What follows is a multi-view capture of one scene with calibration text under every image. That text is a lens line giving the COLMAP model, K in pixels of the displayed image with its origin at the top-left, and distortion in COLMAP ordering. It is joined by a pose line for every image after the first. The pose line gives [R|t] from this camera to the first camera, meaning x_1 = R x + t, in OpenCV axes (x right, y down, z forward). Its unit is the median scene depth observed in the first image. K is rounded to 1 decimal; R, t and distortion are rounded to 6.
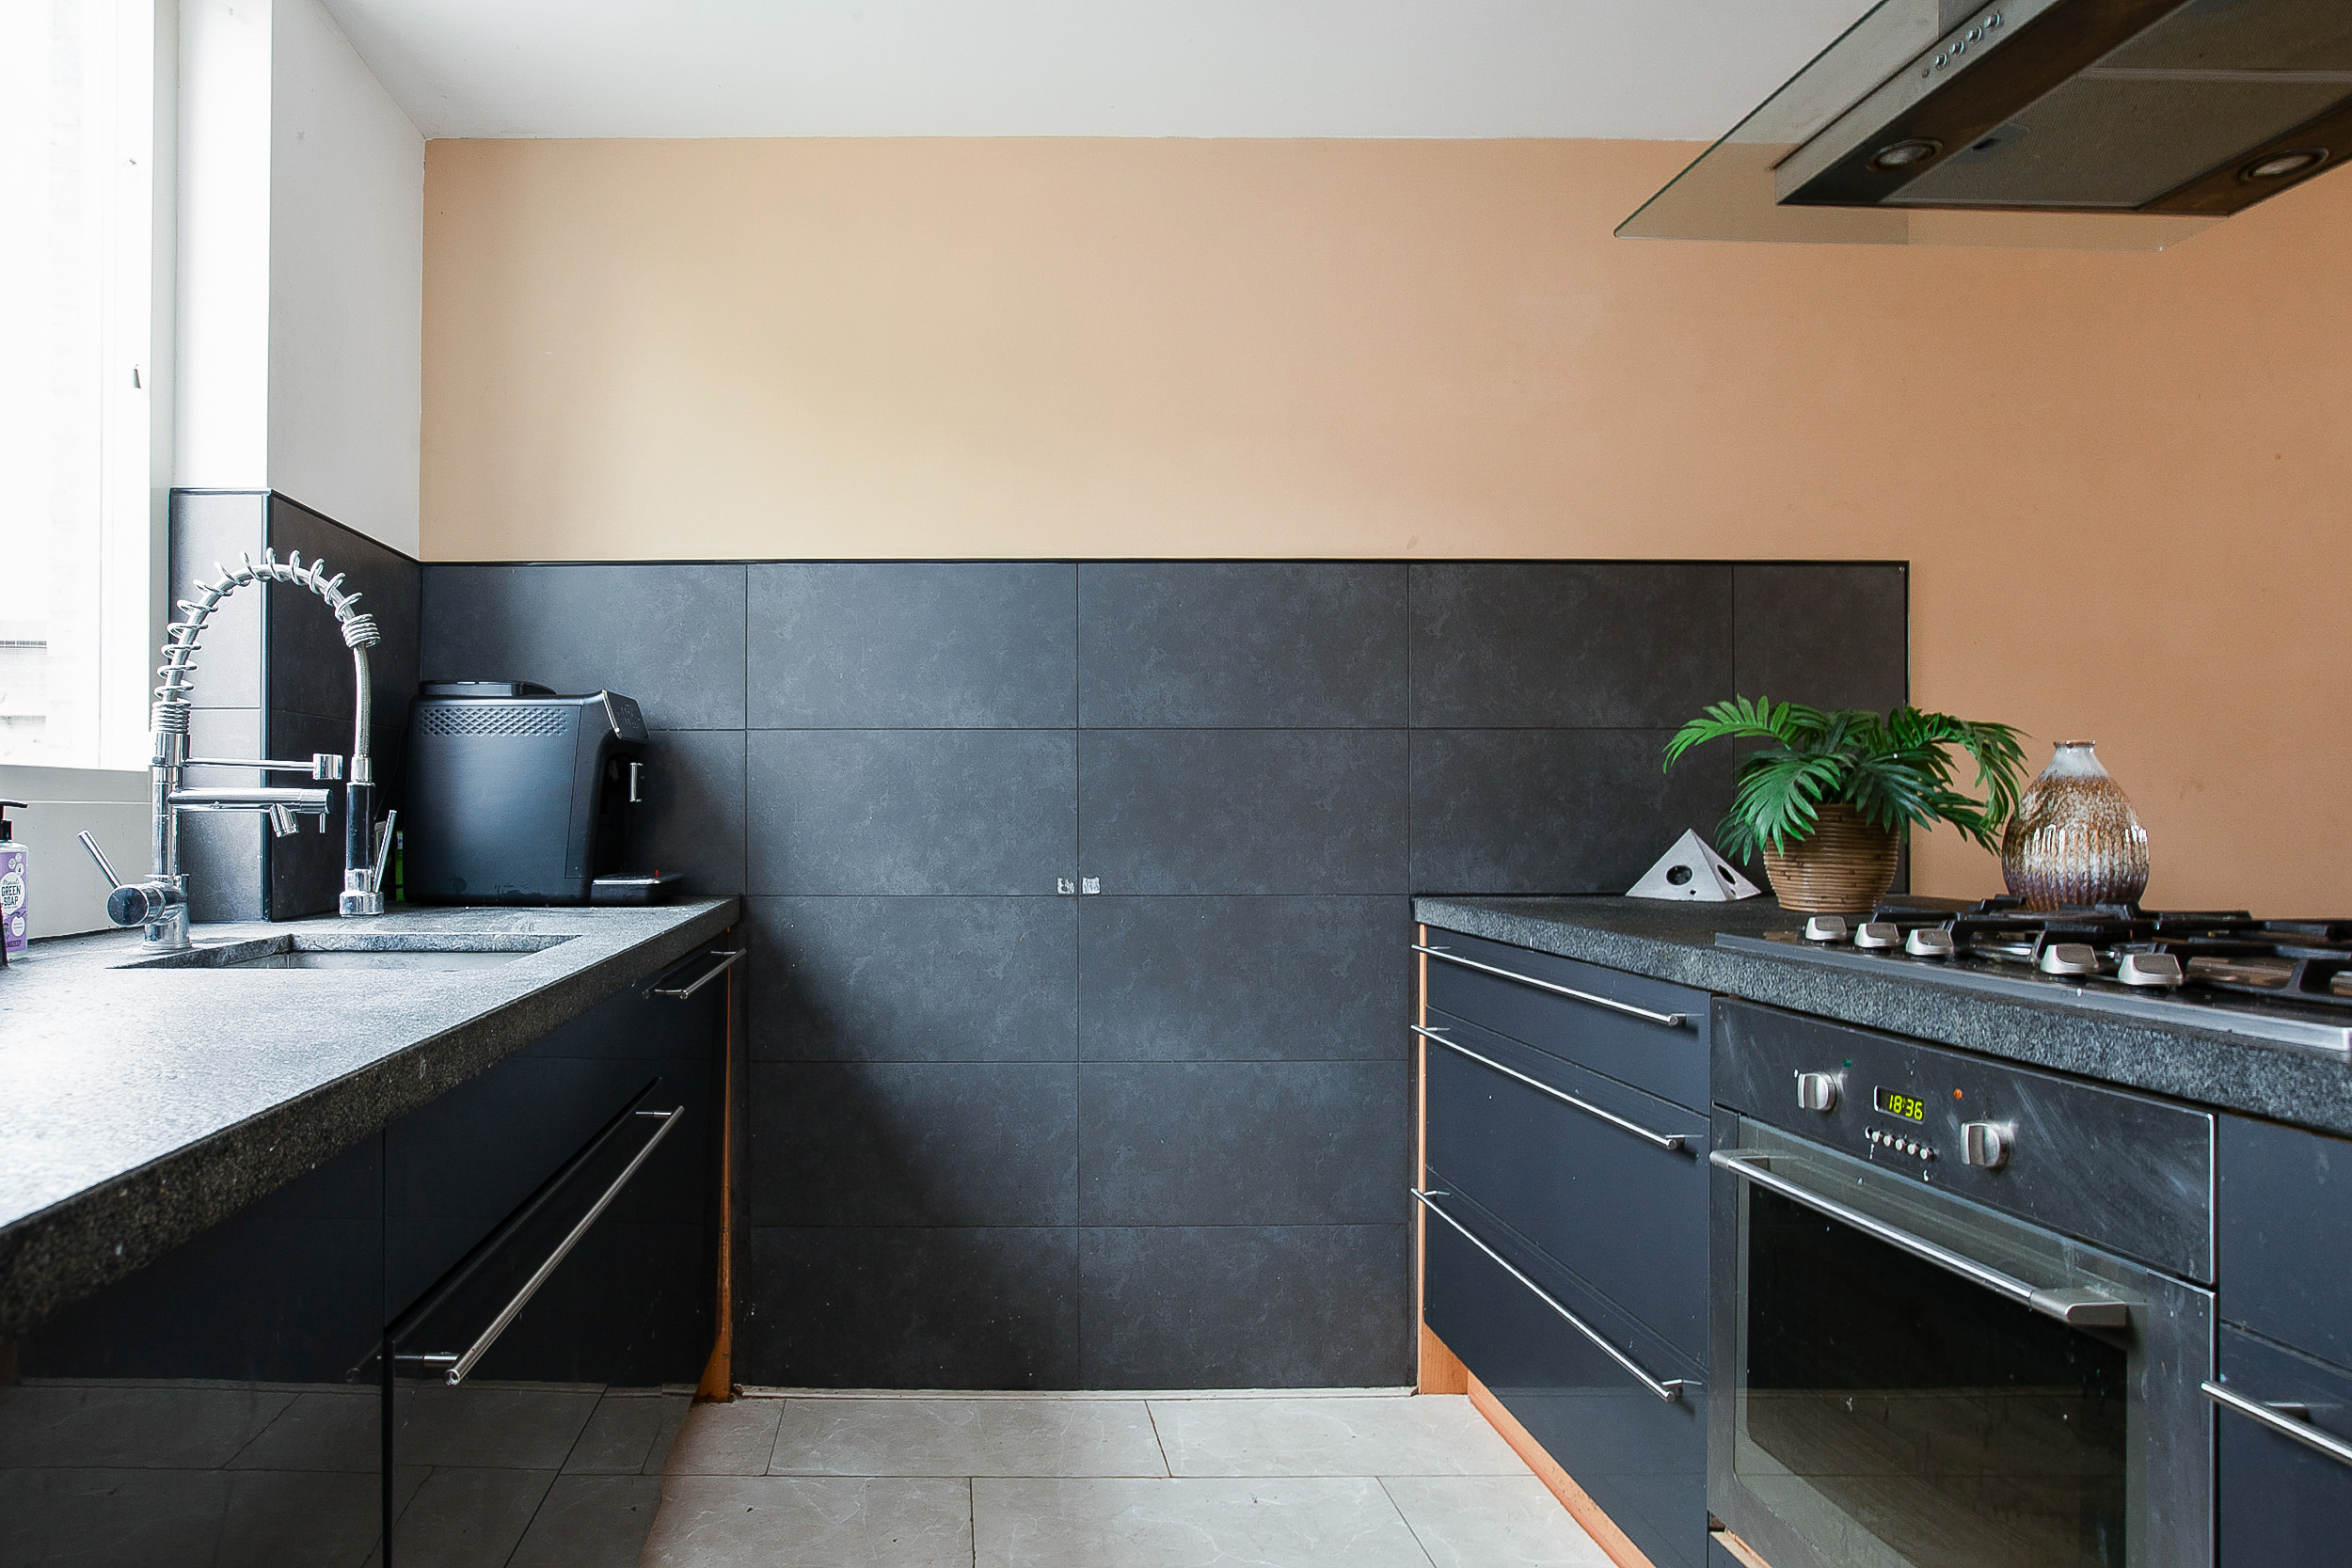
lens RADIAL K [[1434.4, 0, 1176.0], [0, 1434.4, 784.0], [0, 0, 1]] dist [-0.002034, -0.000085]
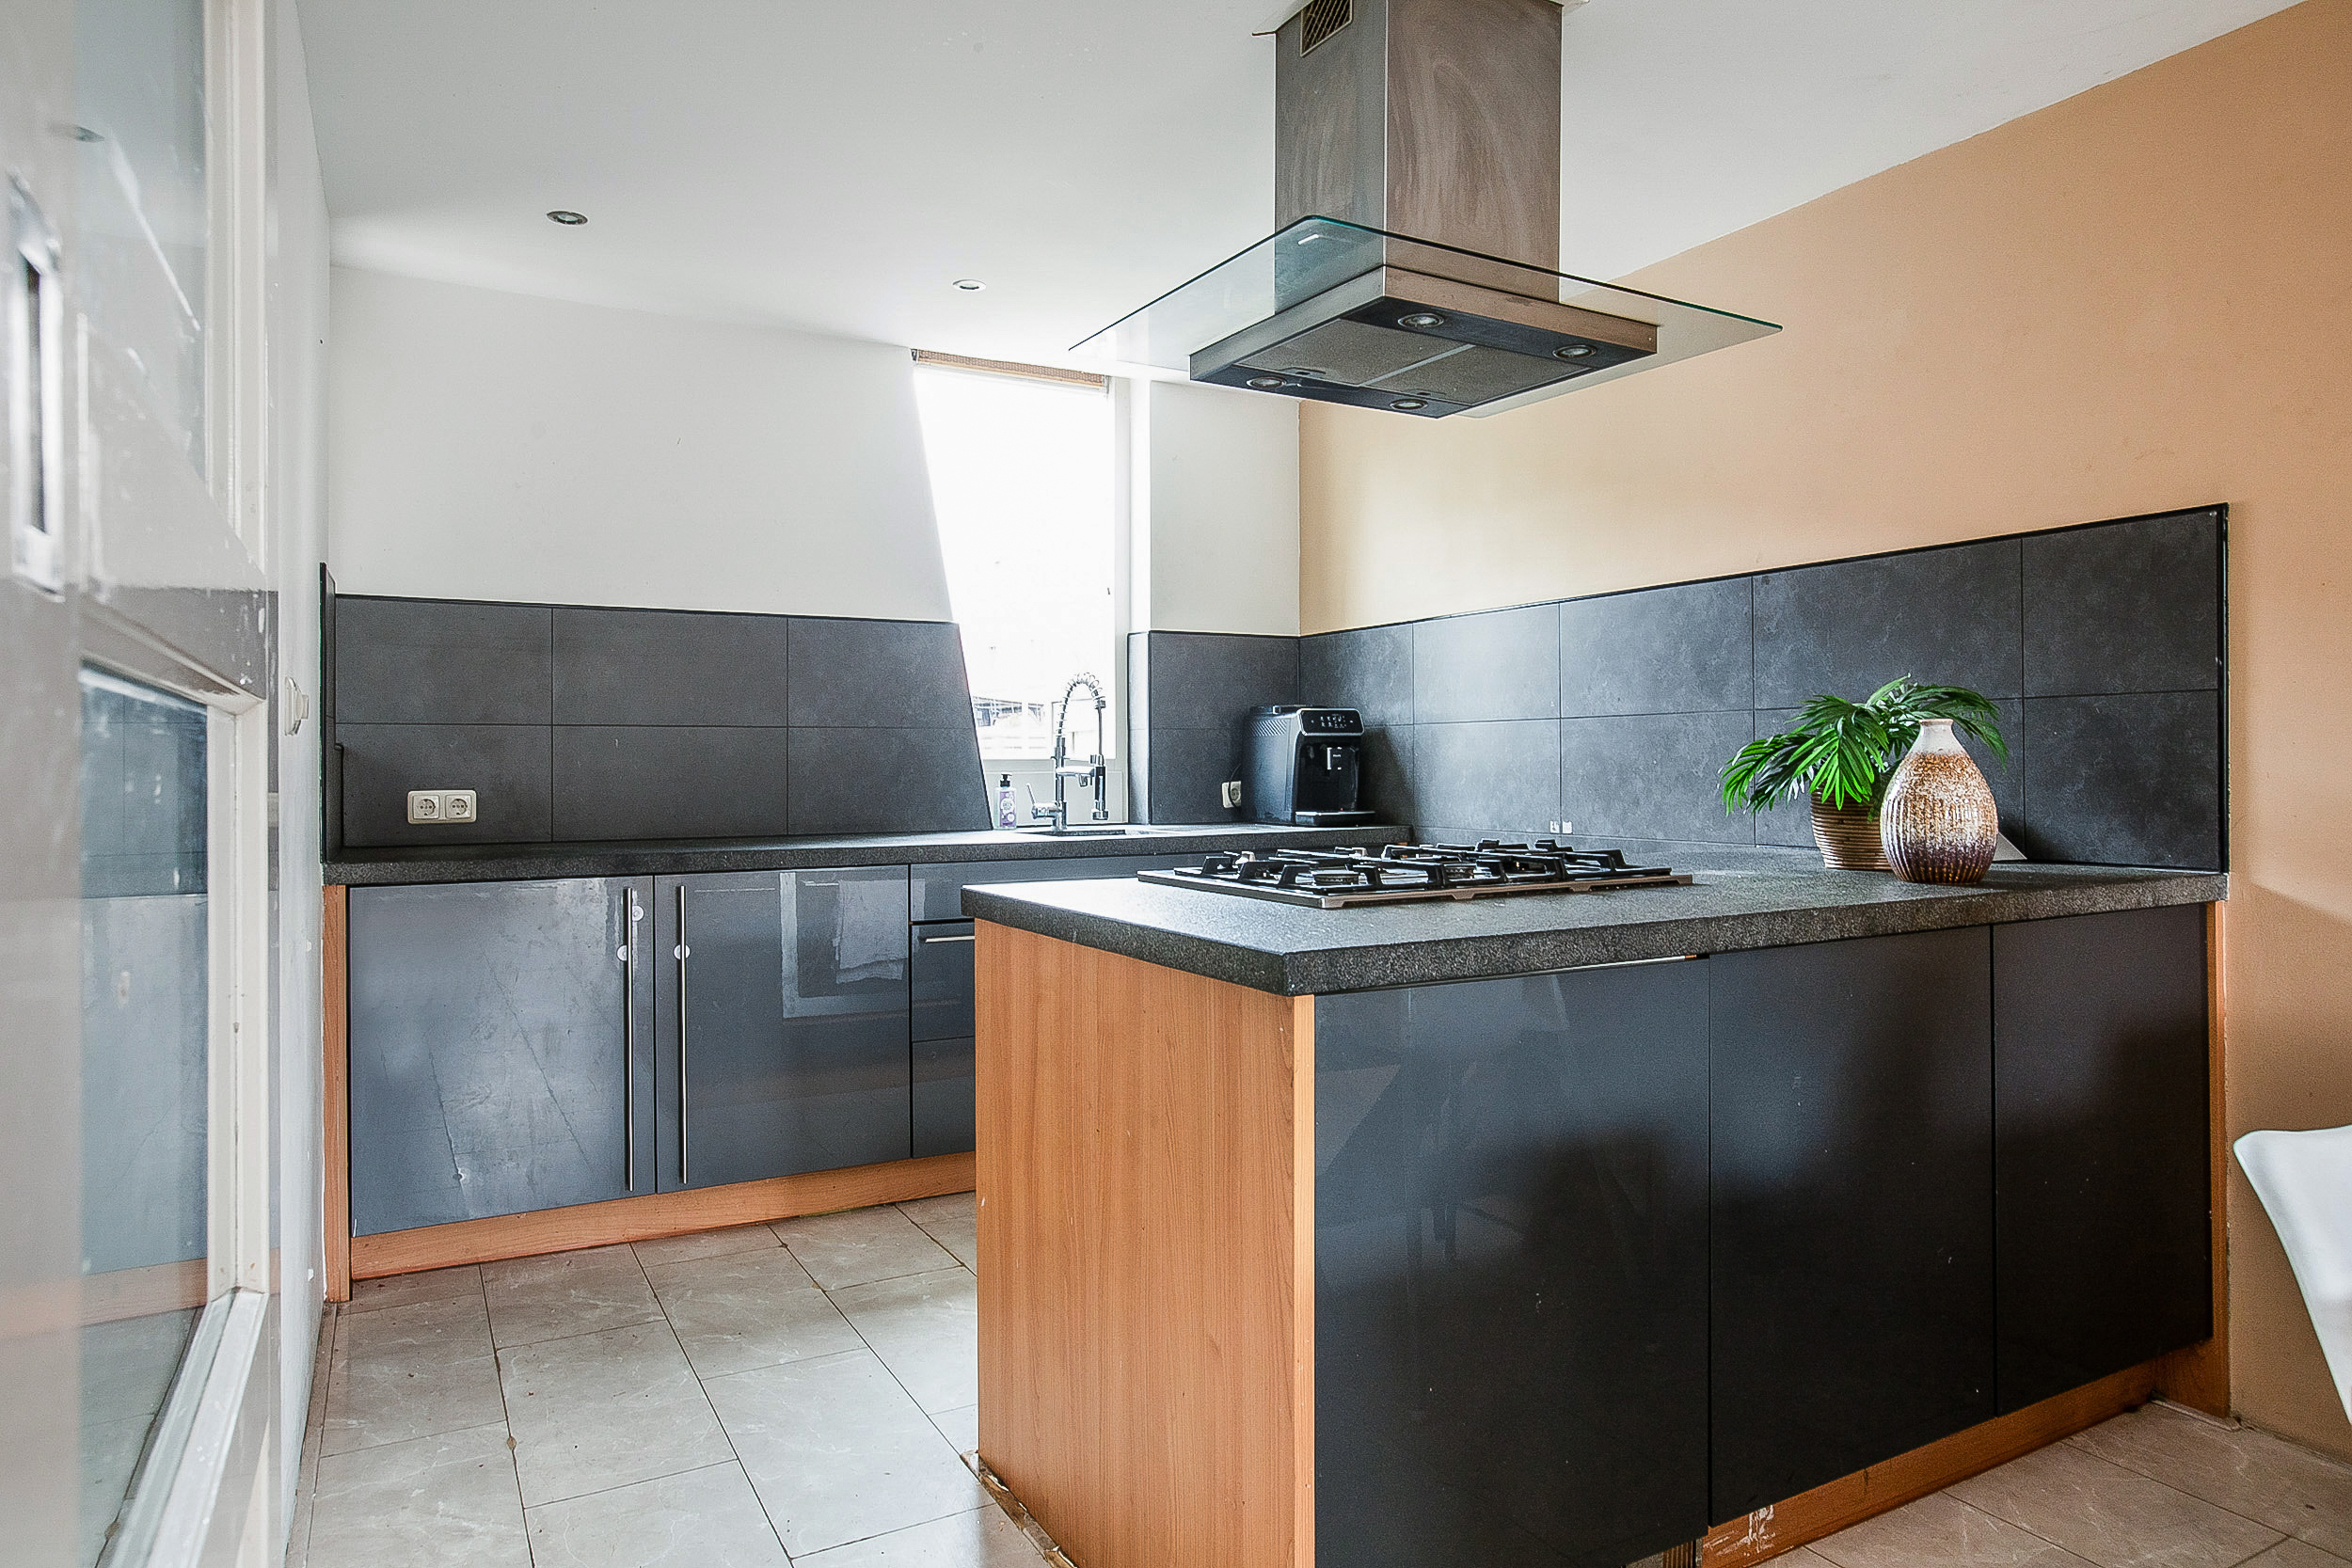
lens RADIAL K [[1442.6, 0, 1176.0], [0, 1442.6, 784.0], [0, 0, 1]] dist [-0.000857, 0.000099]
pose [[0.455360, 0.010705, -0.890243, 1.040243], [0.012566, 0.999751, 0.018449, -0.004148], [0.890219, -0.019587, 0.455112, -0.004291]]
